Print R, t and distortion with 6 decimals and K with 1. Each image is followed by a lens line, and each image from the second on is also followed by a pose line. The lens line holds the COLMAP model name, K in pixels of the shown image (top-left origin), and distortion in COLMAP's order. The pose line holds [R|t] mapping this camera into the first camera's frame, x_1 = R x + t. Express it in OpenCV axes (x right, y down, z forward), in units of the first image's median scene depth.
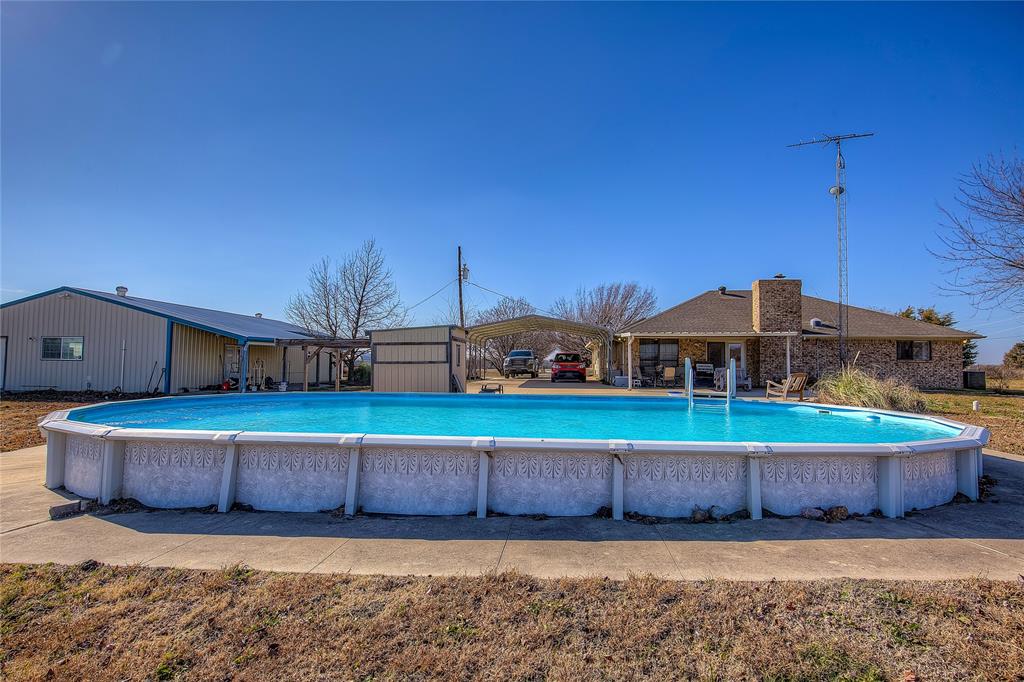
lens RADIAL K [[467.0, 0, 511.7], [0, 467.0, 342.8], [0, 0, 1]] dist [-0.035805, 0.006454]
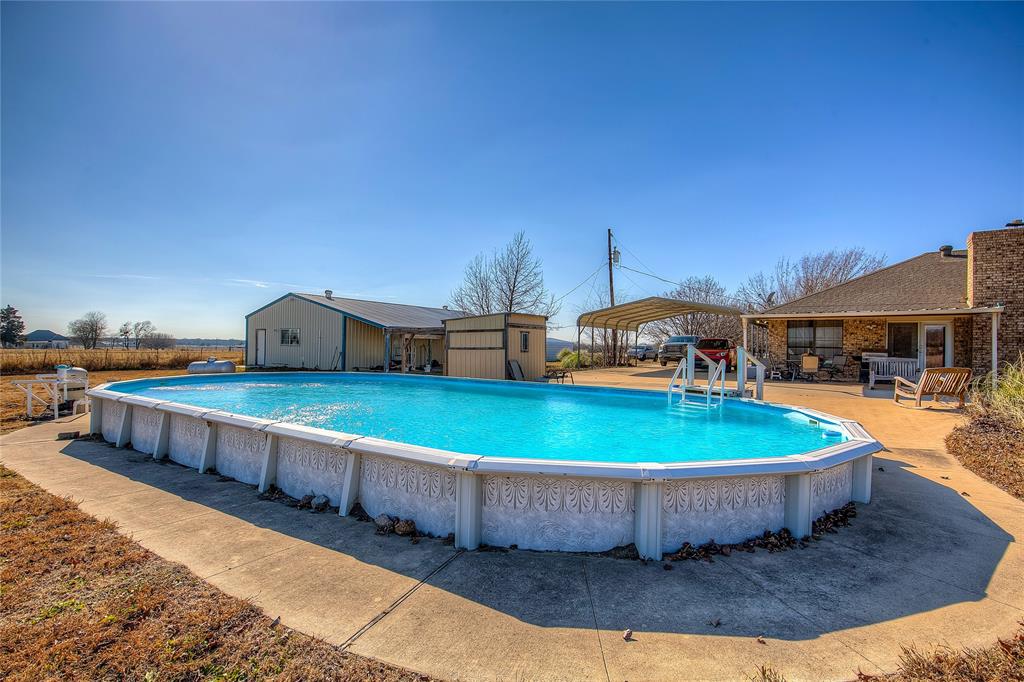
lens RADIAL K [[467.0, 0, 510.7], [0, 467.0, 346.2], [0, 0, 1]] dist [-0.035805, 0.006454]
pose [[0.876900, 0.003353, -0.480661, 0.293560], [0.015216, 0.999281, 0.034730, 0.000962], [0.480432, -0.037769, 0.876218, 0.076648]]
